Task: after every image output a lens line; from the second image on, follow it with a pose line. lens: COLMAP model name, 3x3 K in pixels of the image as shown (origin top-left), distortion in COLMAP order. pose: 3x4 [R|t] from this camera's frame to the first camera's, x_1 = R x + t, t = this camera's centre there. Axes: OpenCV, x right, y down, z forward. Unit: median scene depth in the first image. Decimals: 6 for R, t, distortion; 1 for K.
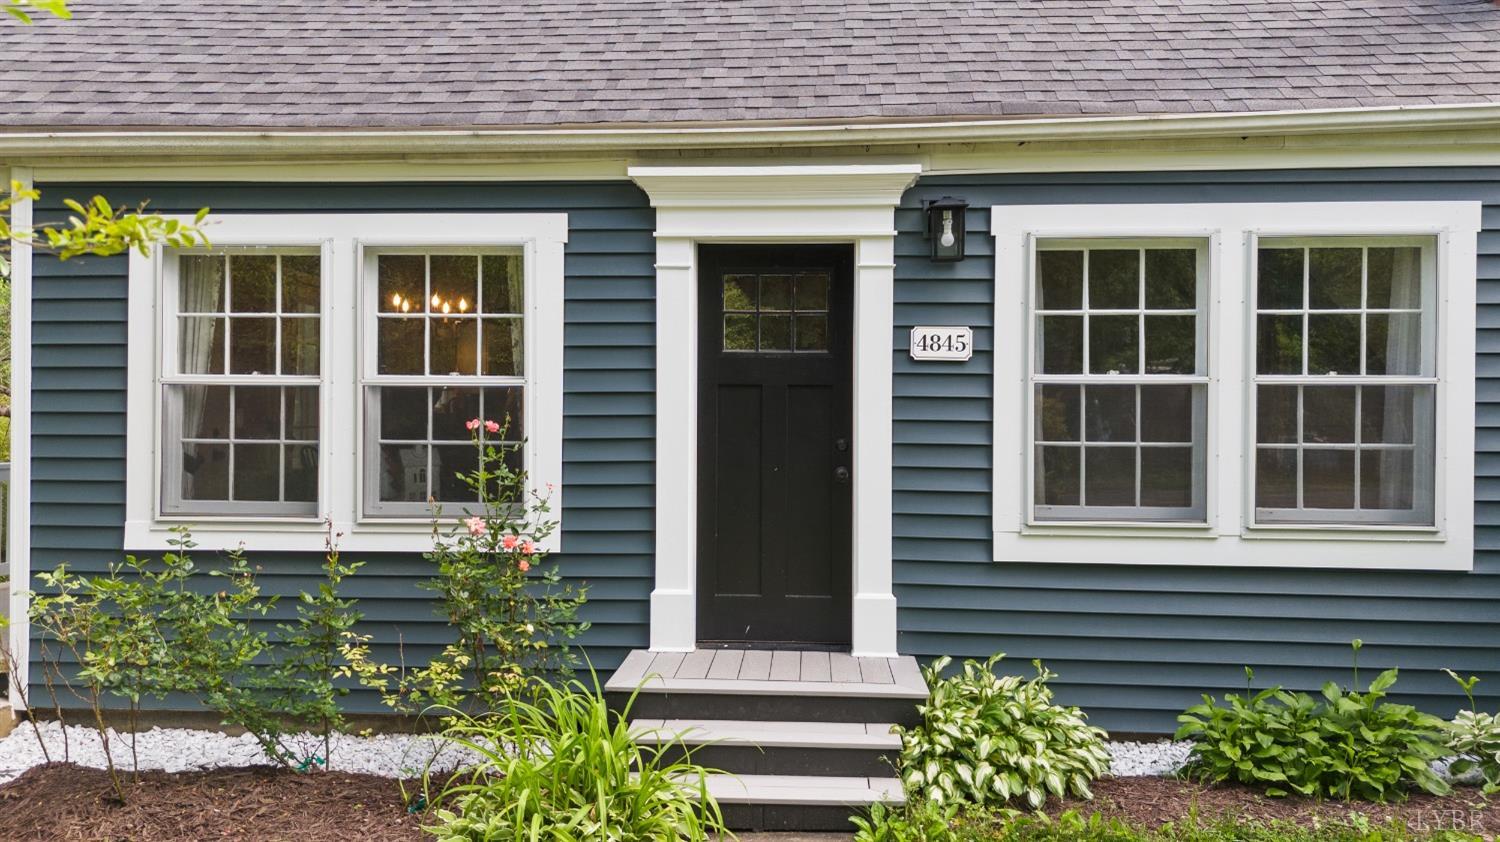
lens RADIAL K [[1138.8, 0, 760.3], [0, 1138.8, 420.1], [0, 0, 1]] dist [0.071673, -0.067506]
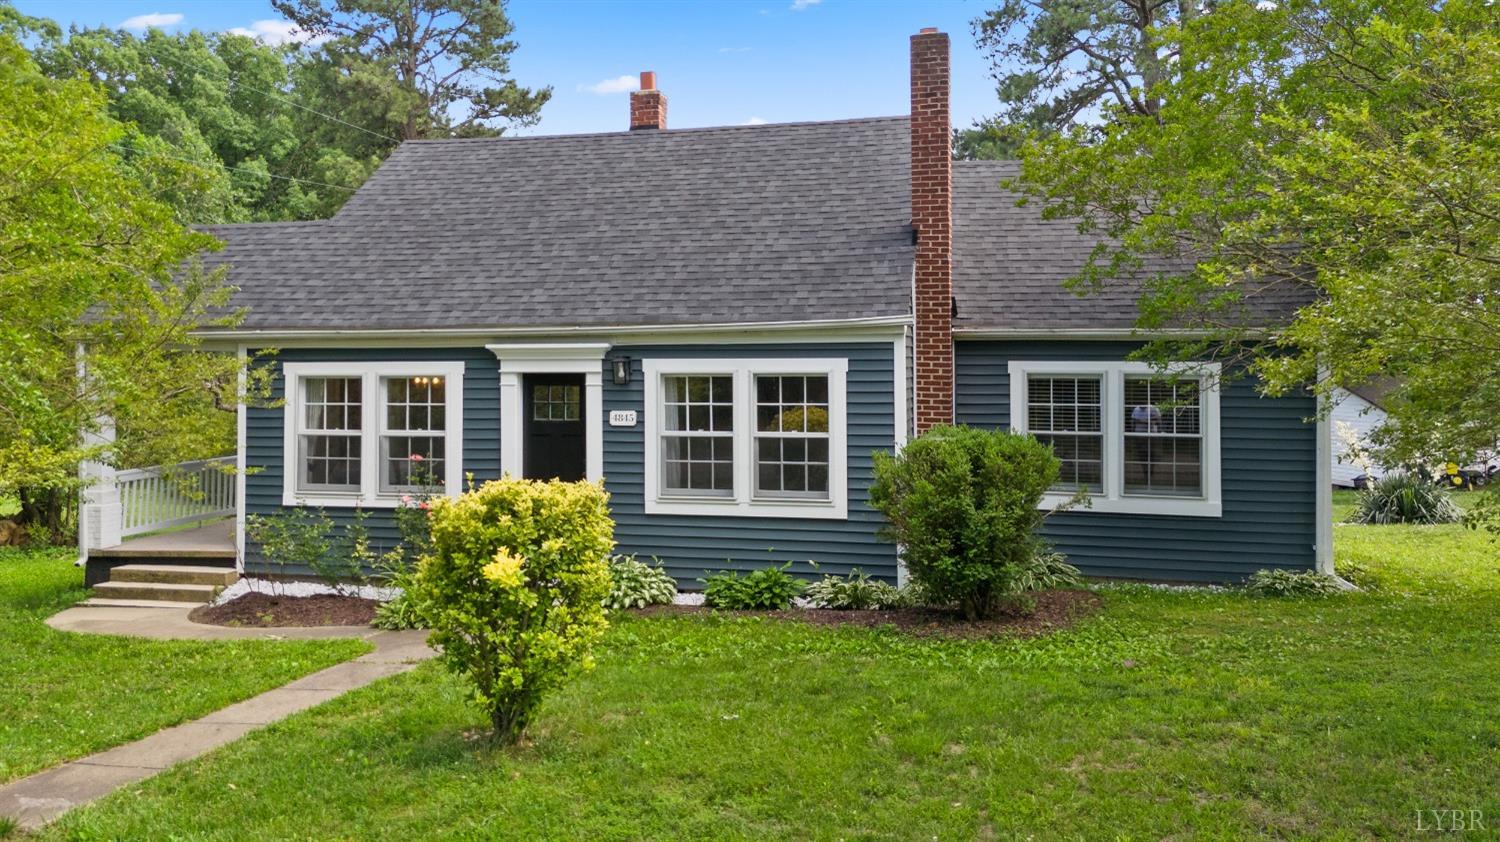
lens RADIAL K [[1138.8, 0, 823.8], [0, 1138.8, 358.1], [0, 0, 1]] dist [0.071673, -0.067506]
pose [[0.994633, -0.002180, -0.103438, 0.796850], [0.001951, 0.999995, -0.002309, -0.181316], [0.103443, 0.002095, 0.994633, -1.234194]]
